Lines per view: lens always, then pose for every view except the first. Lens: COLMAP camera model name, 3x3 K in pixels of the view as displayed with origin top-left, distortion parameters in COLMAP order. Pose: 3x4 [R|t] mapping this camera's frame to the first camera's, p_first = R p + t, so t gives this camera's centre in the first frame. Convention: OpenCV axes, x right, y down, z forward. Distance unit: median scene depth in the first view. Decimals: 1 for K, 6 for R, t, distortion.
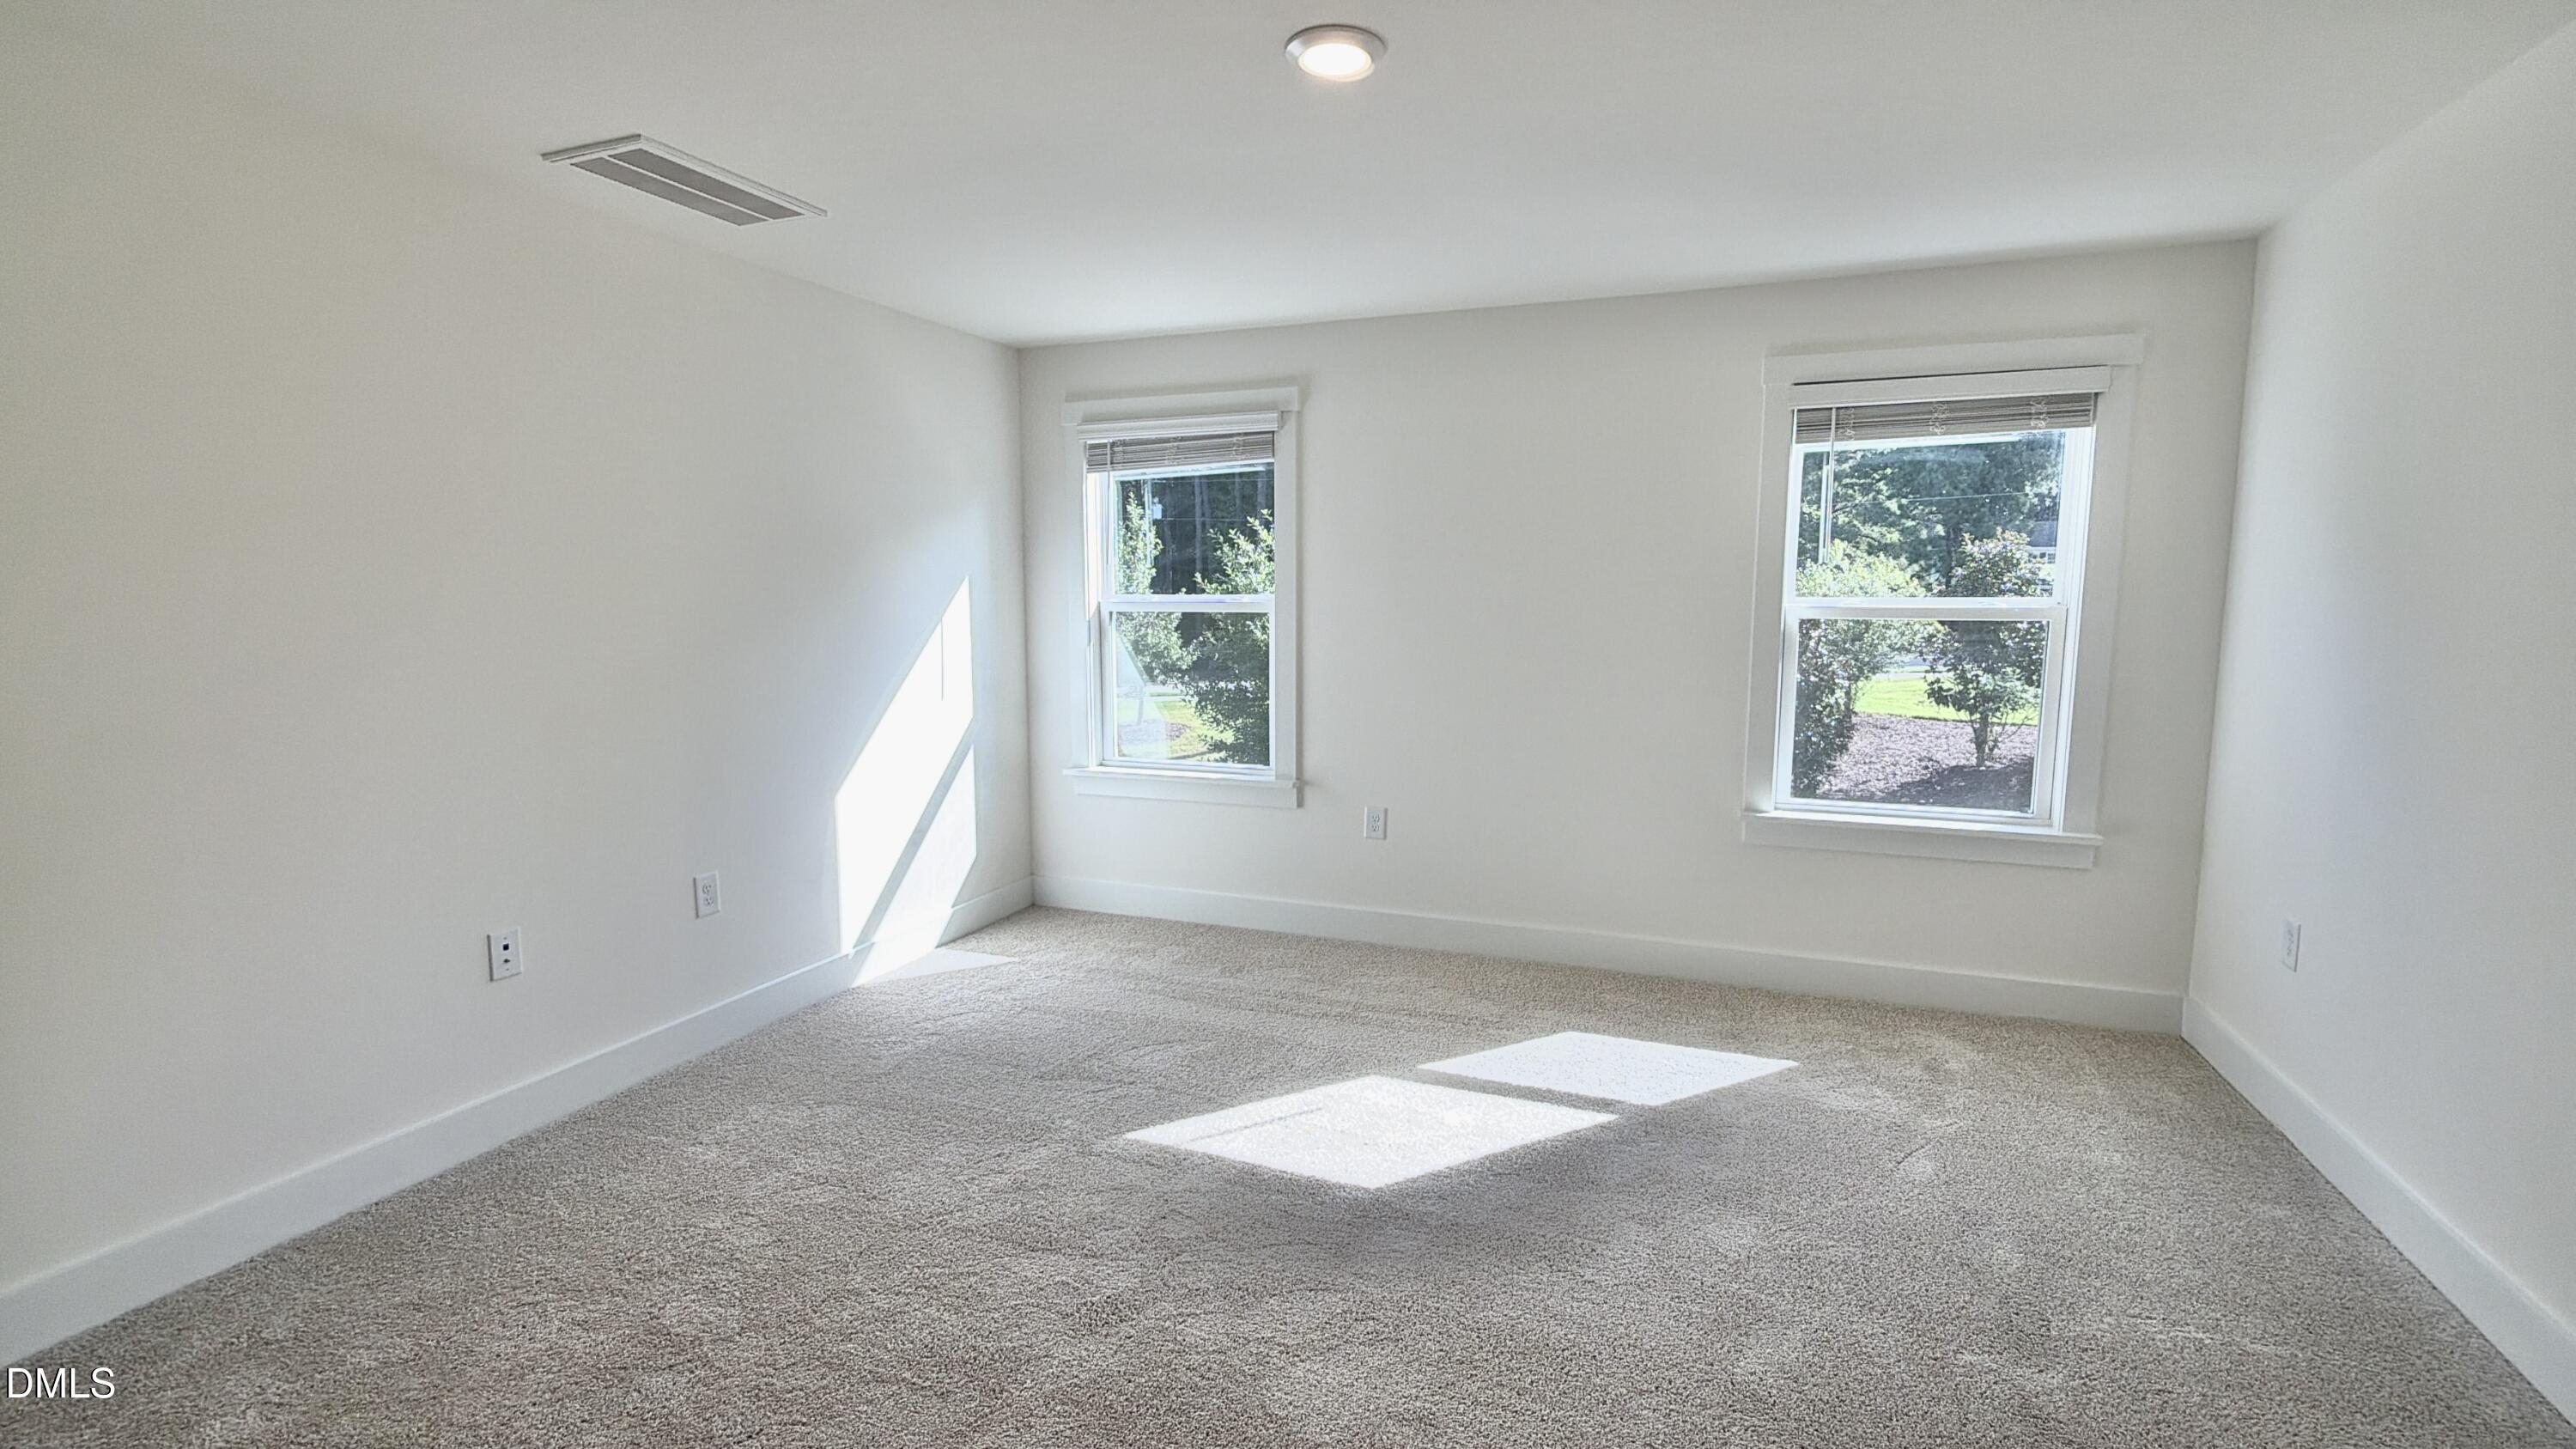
lens RADIAL K [[1194.2, 0, 1282.9], [0, 1194.2, 774.7], [0, 0, 1]] dist [0.001146, 0.000202]
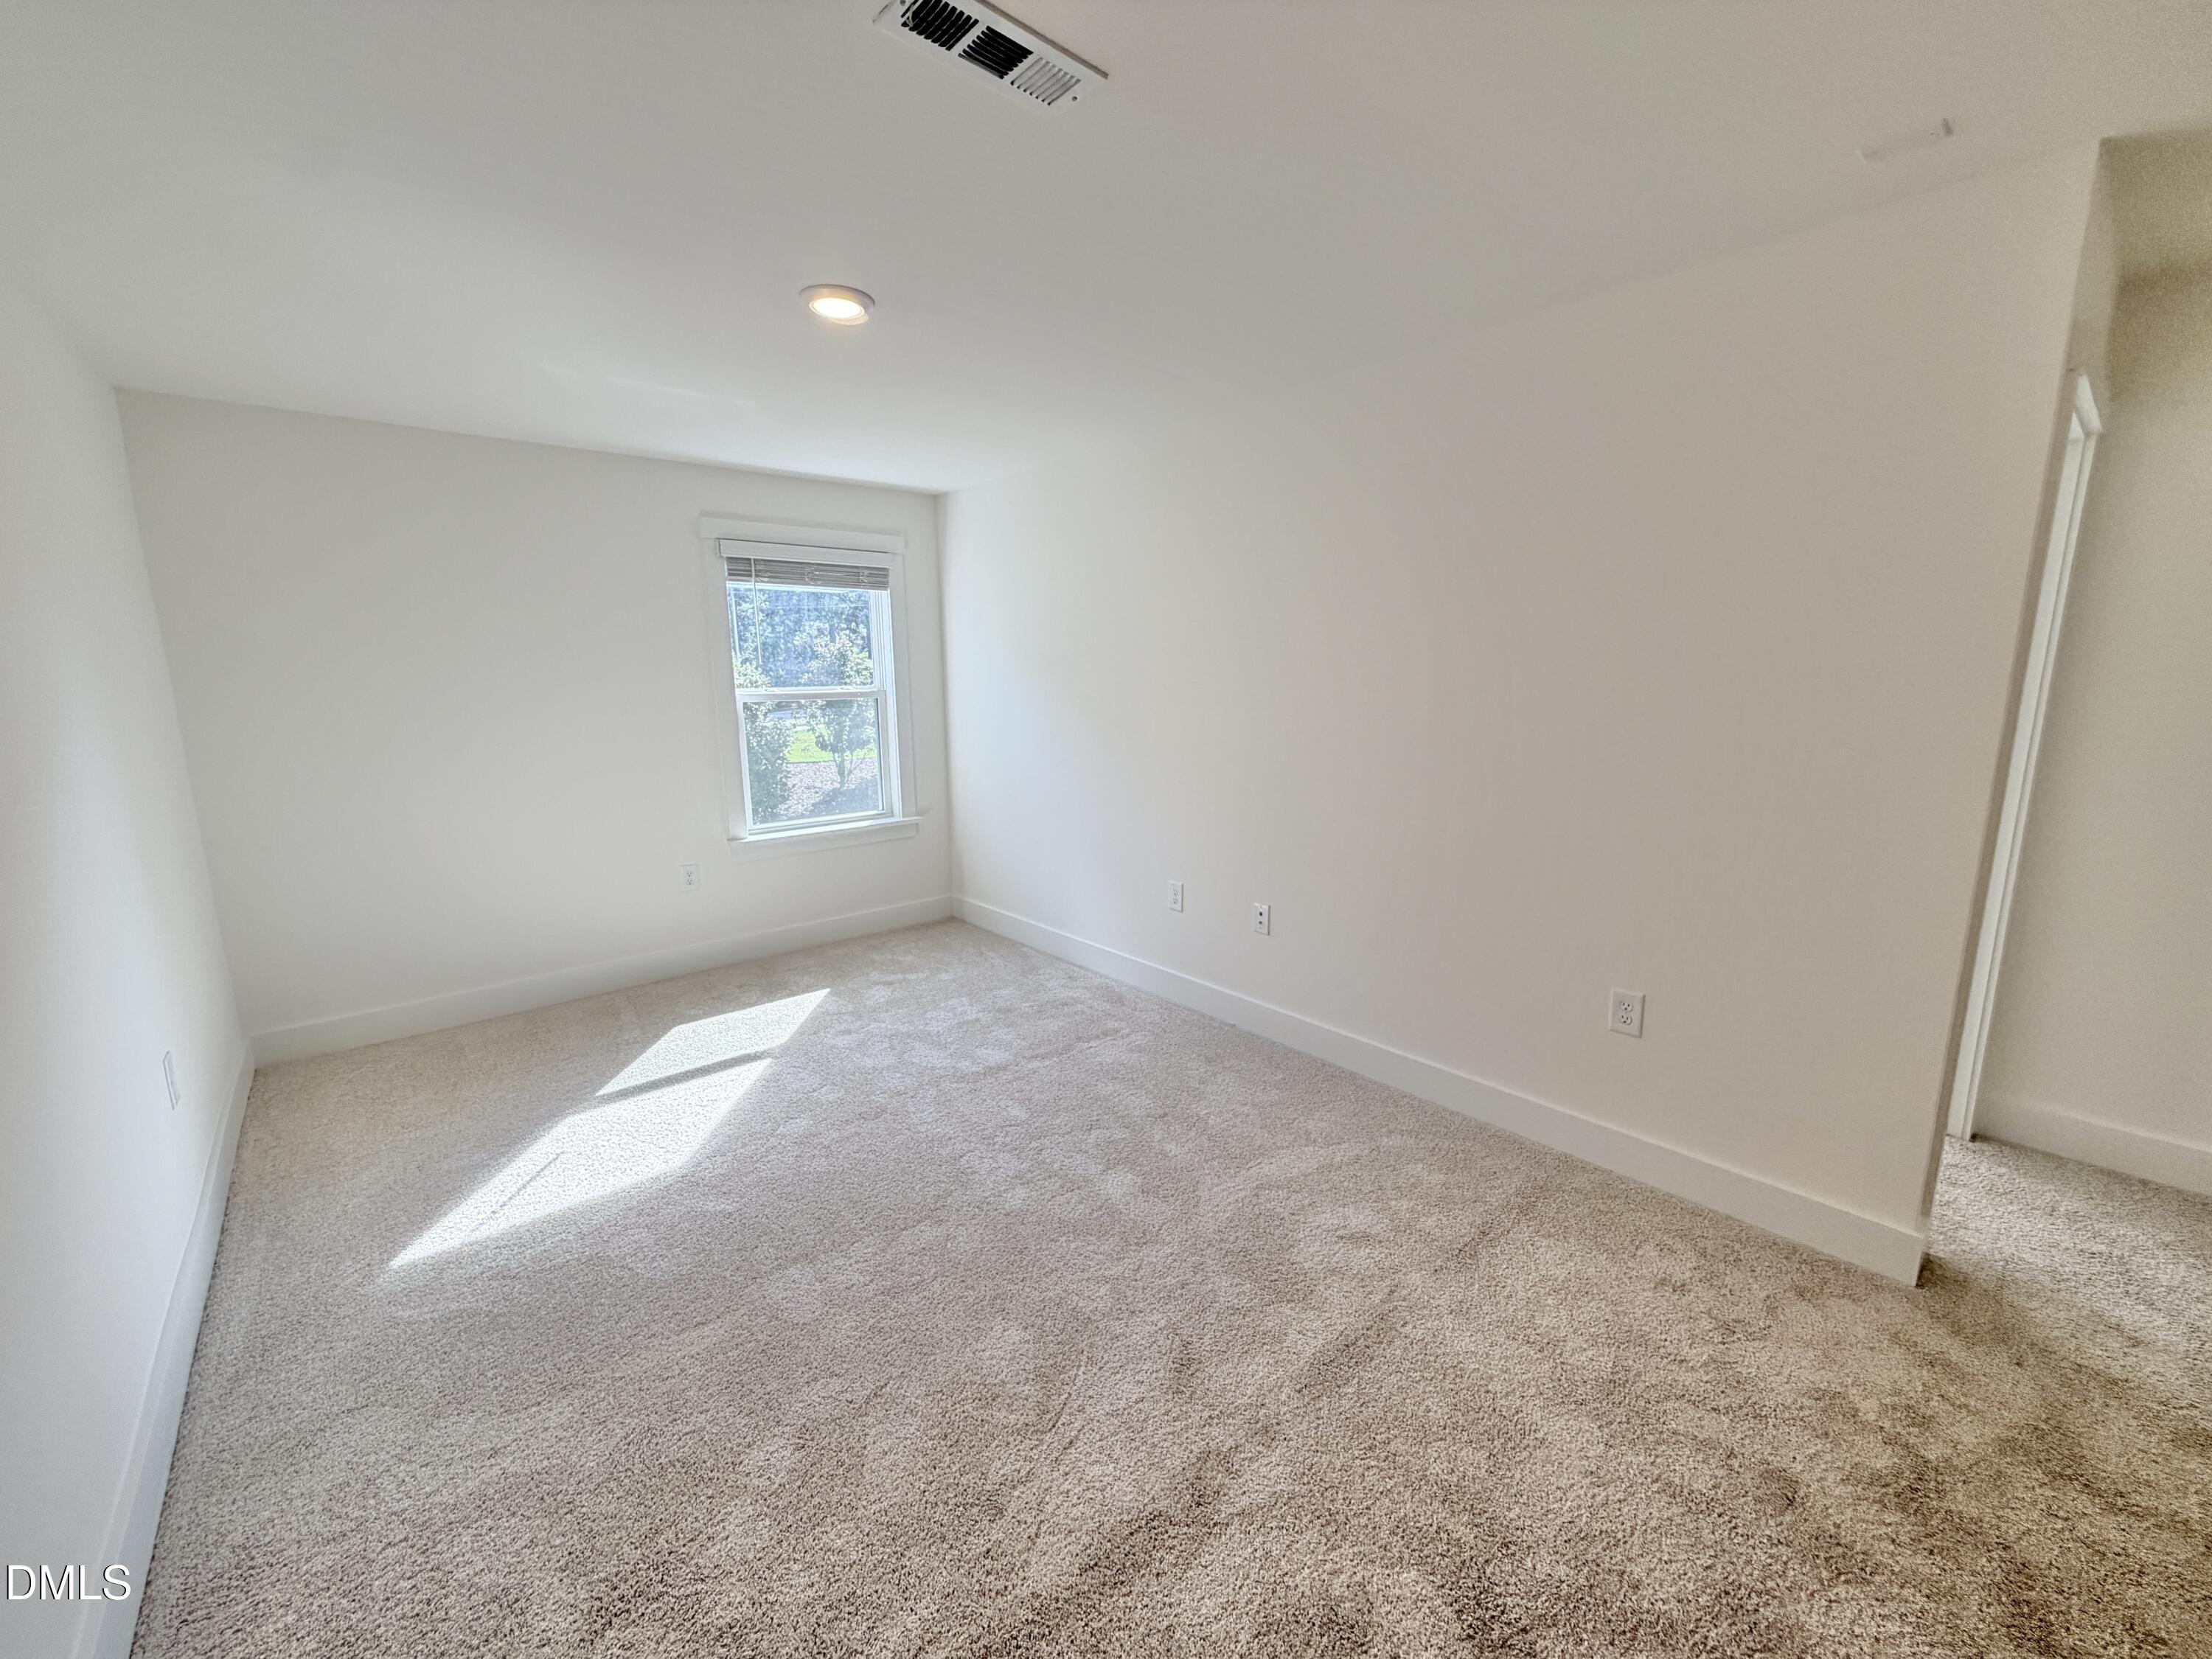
lens RADIAL K [[882.0, 0, 1098.9], [0, 882.0, 832.9], [0, 0, 1]] dist [-0.003661, -0.000462]
pose [[0.449359, -0.164617, 0.878053, -0.383234], [0.154986, 0.982337, 0.104851, -0.021726], [-0.879804, 0.088970, 0.466935, 0.144266]]
